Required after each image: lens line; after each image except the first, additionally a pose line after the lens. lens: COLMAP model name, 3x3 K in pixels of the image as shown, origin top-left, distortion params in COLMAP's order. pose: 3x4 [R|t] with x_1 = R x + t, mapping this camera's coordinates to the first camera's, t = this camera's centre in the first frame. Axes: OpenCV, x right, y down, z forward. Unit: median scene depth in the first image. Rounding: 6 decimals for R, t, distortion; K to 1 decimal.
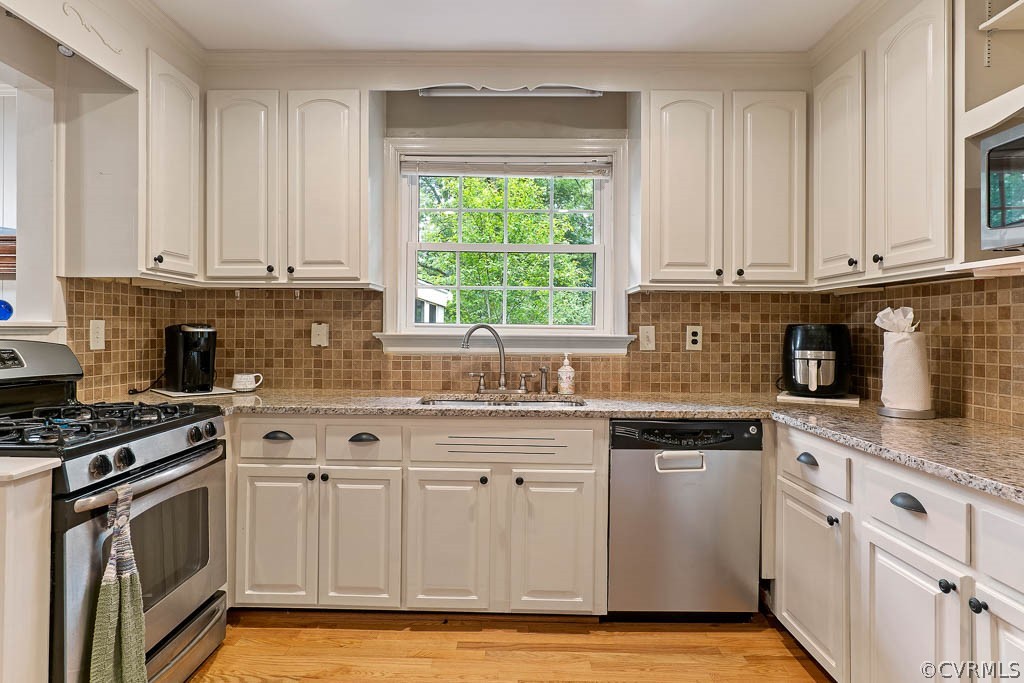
lens RADIAL K [[564.6, 0, 513.4], [0, 564.6, 329.8], [0, 0, 1]] dist [-0.000351, 0.001024]
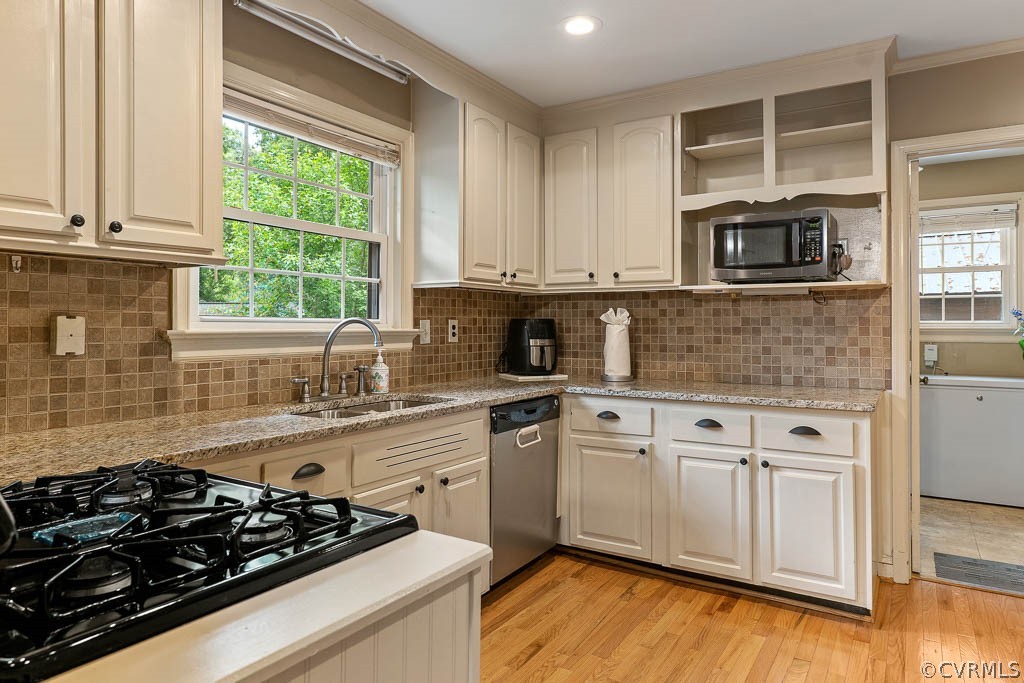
lens RADIAL K [[653.1, 0, 512.2], [0, 653.1, 314.9], [0, 0, 1]] dist [0.002801, 0.001666]
pose [[0.515204, 0.005293, 0.857051, -0.742808], [0.000725, 0.999978, -0.006611, -0.008320], [-0.857067, 0.004027, 0.515188, 0.270664]]
